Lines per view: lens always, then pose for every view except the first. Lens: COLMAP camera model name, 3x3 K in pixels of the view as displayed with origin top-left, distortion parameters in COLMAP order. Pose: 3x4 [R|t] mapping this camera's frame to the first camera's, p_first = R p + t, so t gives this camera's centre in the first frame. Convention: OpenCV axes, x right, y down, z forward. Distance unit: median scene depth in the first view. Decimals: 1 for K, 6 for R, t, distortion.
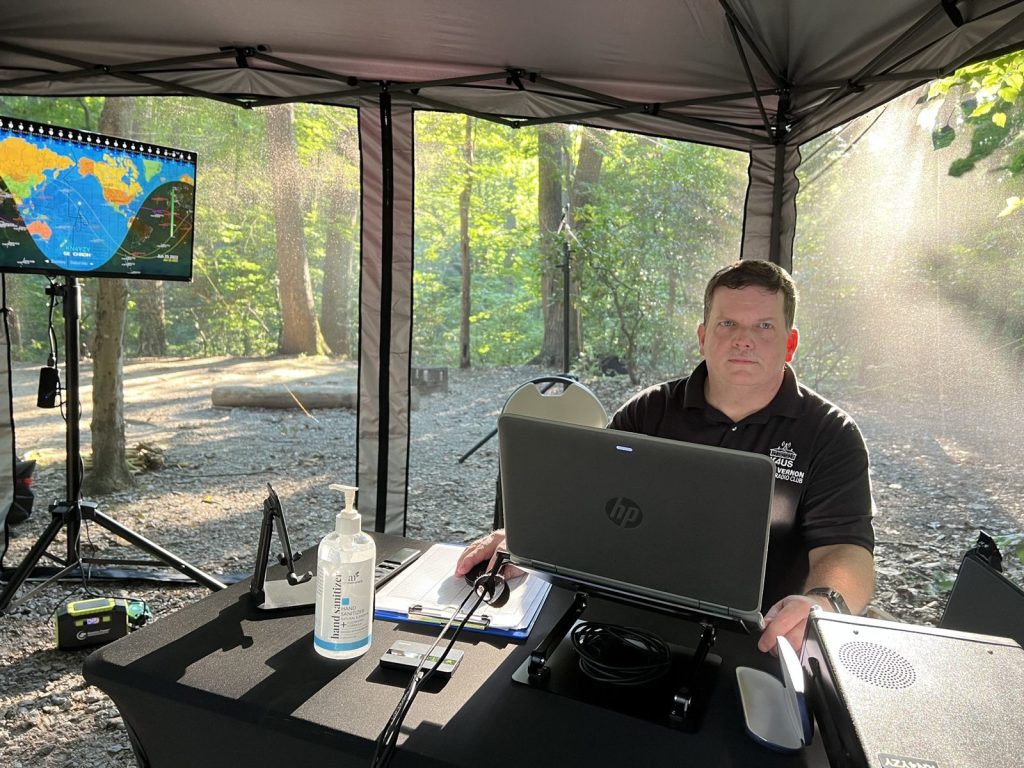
lens RADIAL K [[771.1, 0, 512.0], [0, 771.1, 384.0], [0, 0, 1]] dist [0.041006, -0.049954]
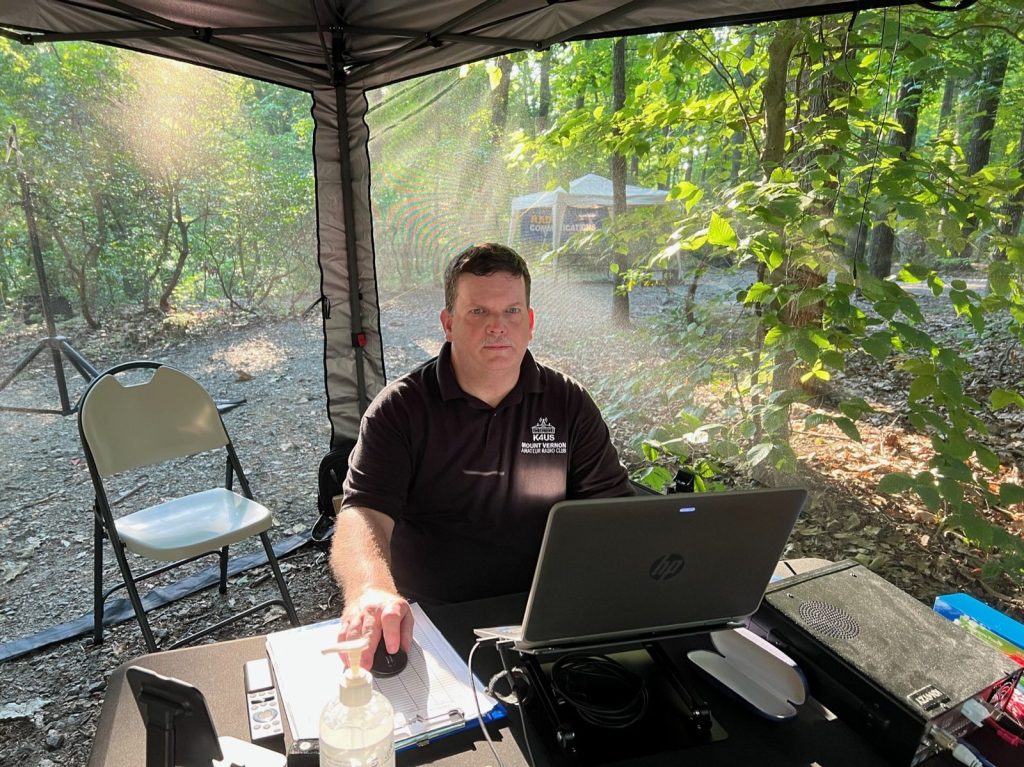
lens RADIAL K [[771.1, 0, 512.0], [0, 771.1, 383.5], [0, 0, 1]] dist [0.041006, -0.049954]
pose [[0.762502, -0.179896, 0.621473, -0.164392], [0.111326, 0.982720, 0.147876, -0.066132], [-0.637336, -0.043569, 0.769353, 0.107000]]
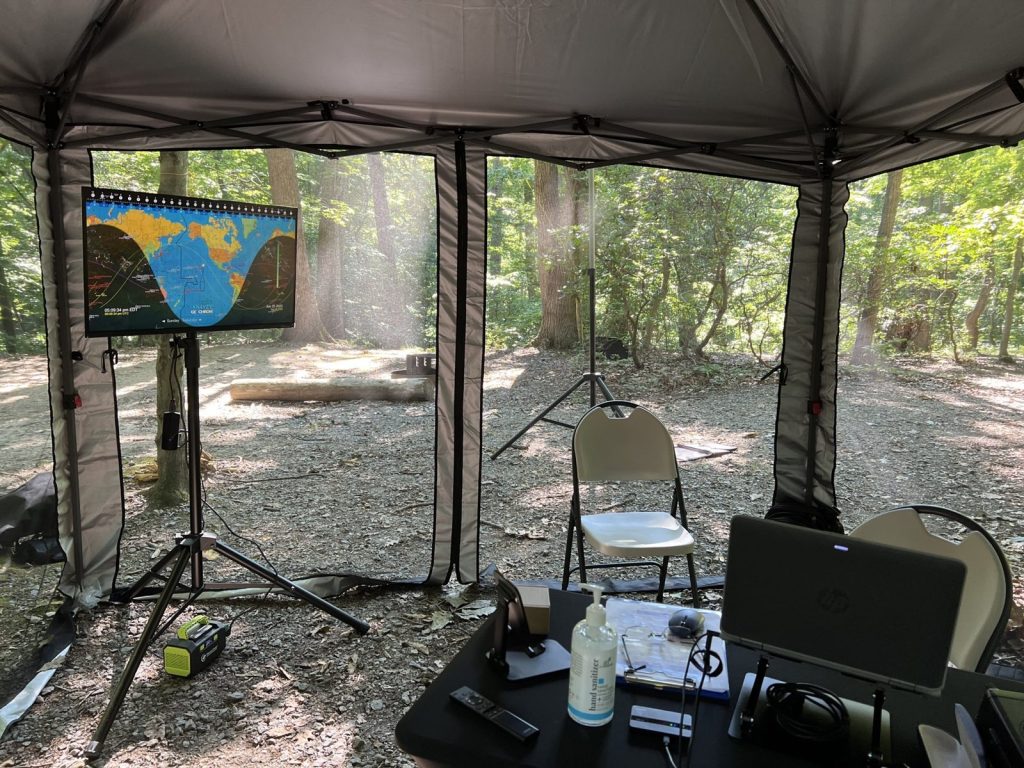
lens RADIAL K [[759.7, 0, 504.9], [0, 759.7, 386.4], [0, 0, 1]] dist [0.059807, -0.070445]
pose [[0.999750, -0.020839, 0.008115, -0.116398], [0.020518, 0.999075, 0.037803, -0.075342], [-0.008896, -0.037627, 0.999252, -0.063829]]
